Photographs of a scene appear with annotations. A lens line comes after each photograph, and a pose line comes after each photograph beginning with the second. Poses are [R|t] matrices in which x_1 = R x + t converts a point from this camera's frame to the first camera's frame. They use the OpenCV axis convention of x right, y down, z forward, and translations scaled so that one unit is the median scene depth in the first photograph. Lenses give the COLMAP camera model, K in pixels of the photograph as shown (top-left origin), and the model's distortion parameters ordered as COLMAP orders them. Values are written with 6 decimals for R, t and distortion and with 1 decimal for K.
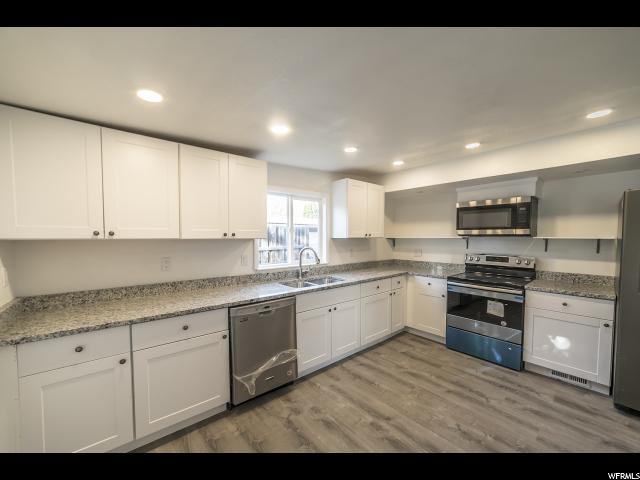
lens RADIAL K [[250.8, 0, 322.7], [0, 250.8, 244.6], [0, 0, 1]] dist [-0.022242, 0.008897]
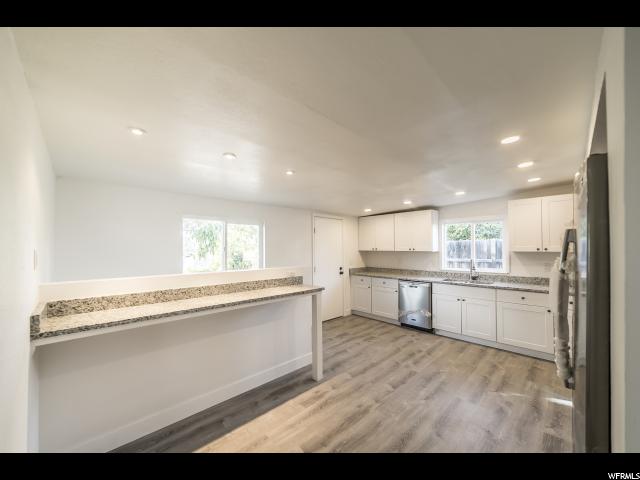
lens RADIAL K [[250.8, 0, 322.7], [0, 250.8, 244.6], [0, 0, 1]] dist [-0.022242, 0.008897]
pose [[0.061179, -0.020647, -0.997913, 1.433983], [-0.035622, 0.999104, -0.022855, -0.003526], [0.997491, 0.036946, 0.060388, 0.085330]]
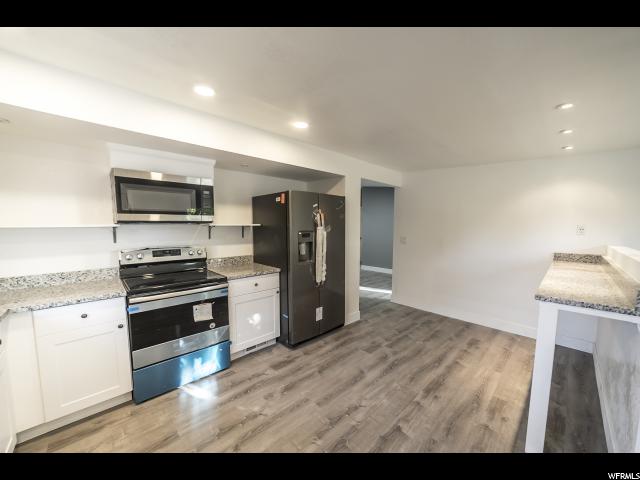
lens RADIAL K [[250.8, 0, 322.7], [0, 250.8, 244.6], [0, 0, 1]] dist [-0.022242, 0.008897]
pose [[-0.055547, -0.084498, 0.994874, -0.124323], [0.032237, 0.995741, 0.086371, -0.023022], [-0.997936, 0.036869, -0.052586, 0.656189]]
